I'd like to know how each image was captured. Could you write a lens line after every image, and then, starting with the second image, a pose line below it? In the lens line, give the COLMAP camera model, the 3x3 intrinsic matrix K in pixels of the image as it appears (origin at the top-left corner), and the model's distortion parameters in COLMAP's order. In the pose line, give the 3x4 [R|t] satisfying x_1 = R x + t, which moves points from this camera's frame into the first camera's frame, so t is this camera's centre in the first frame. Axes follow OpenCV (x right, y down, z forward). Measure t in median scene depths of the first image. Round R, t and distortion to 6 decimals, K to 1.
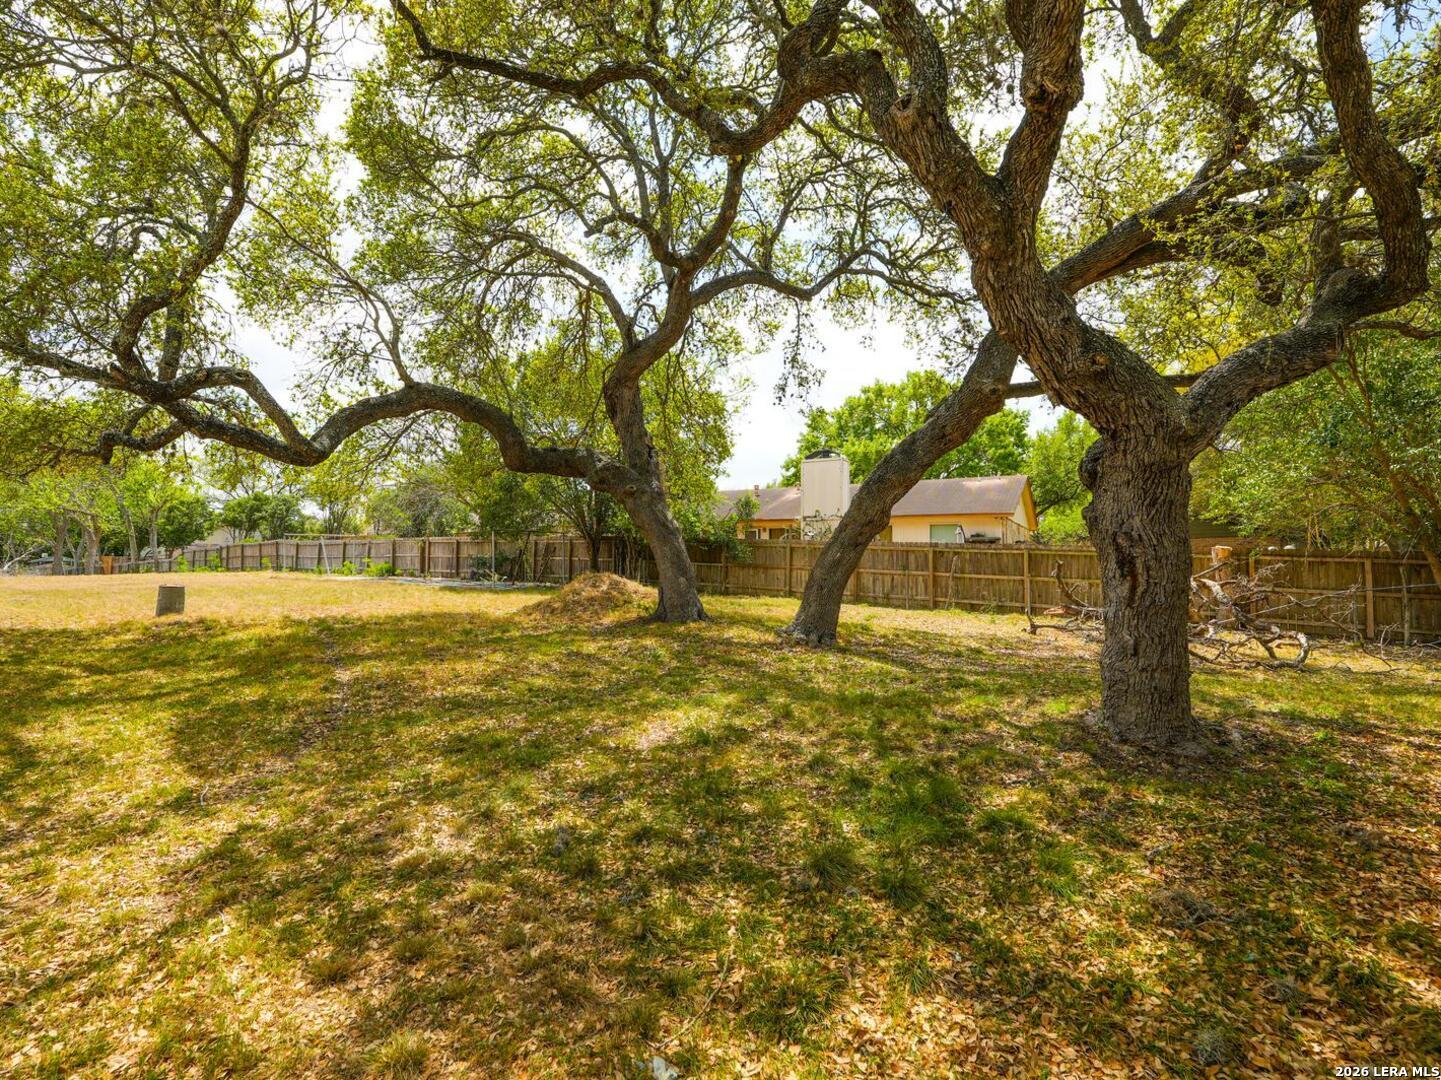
lens RADIAL K [[730.3, 0, 715.1], [0, 730.3, 544.9], [0, 0, 1]] dist [-0.000587, -0.000064]
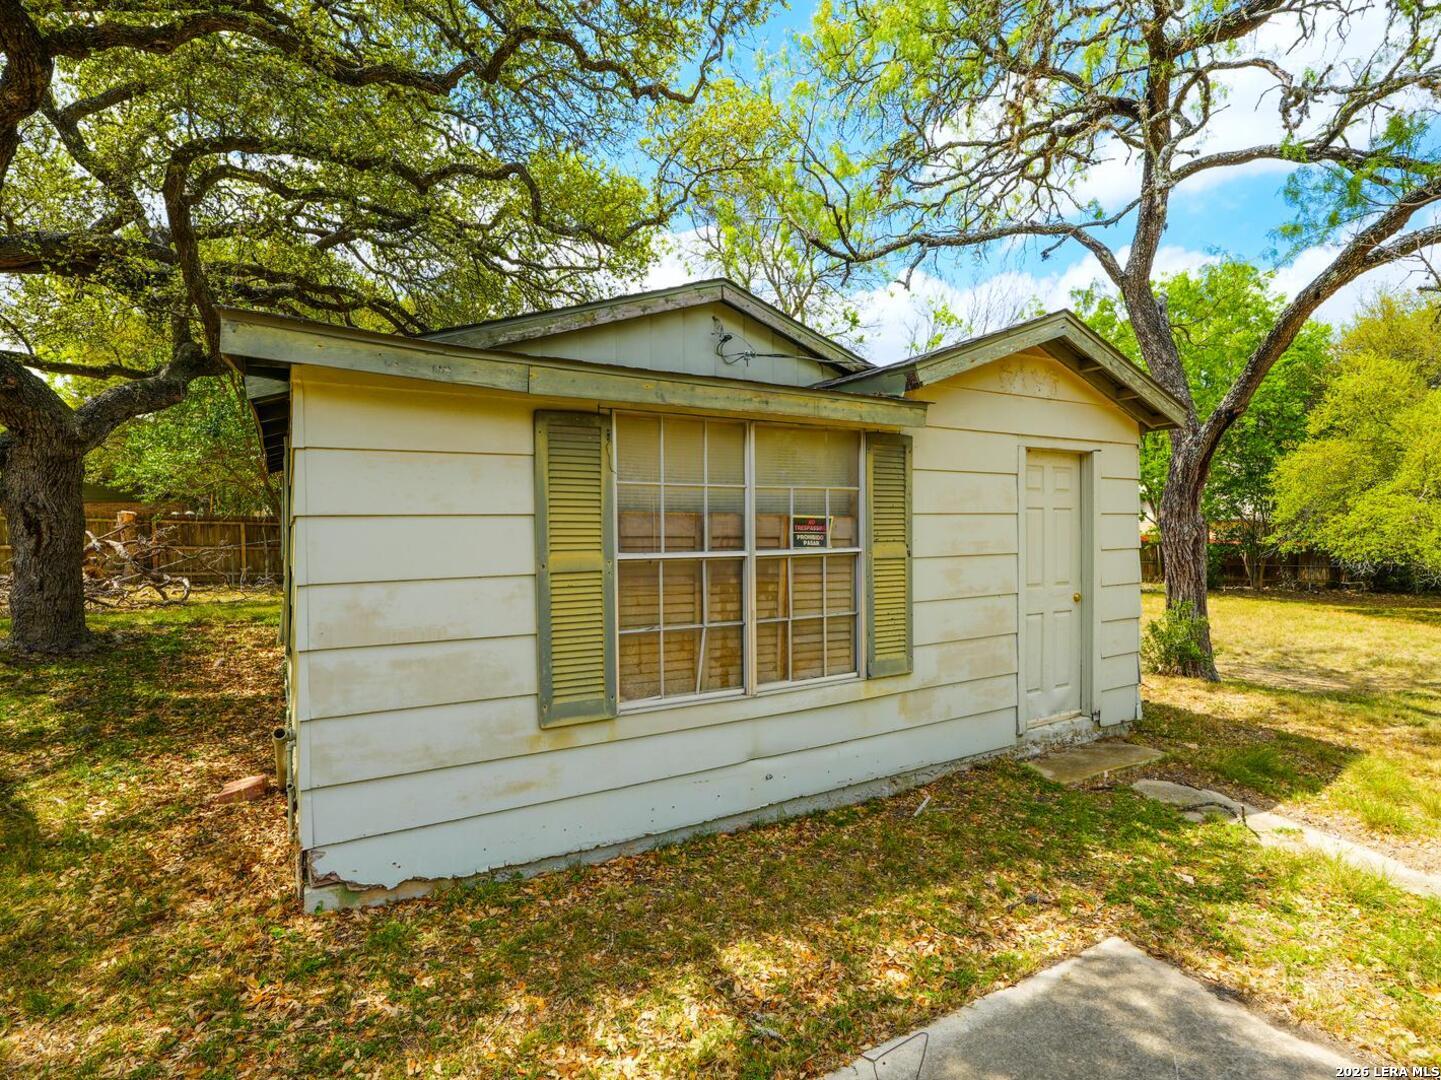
lens RADIAL K [[730.3, 0, 716.4], [0, 730.3, 536.9], [0, 0, 1]] dist [-0.000587, -0.000064]
pose [[0.293130, -0.020627, 0.955850, -0.157396], [-0.015292, 0.999538, 0.026259, -0.003406], [-0.955950, -0.022314, 0.292679, -0.267082]]
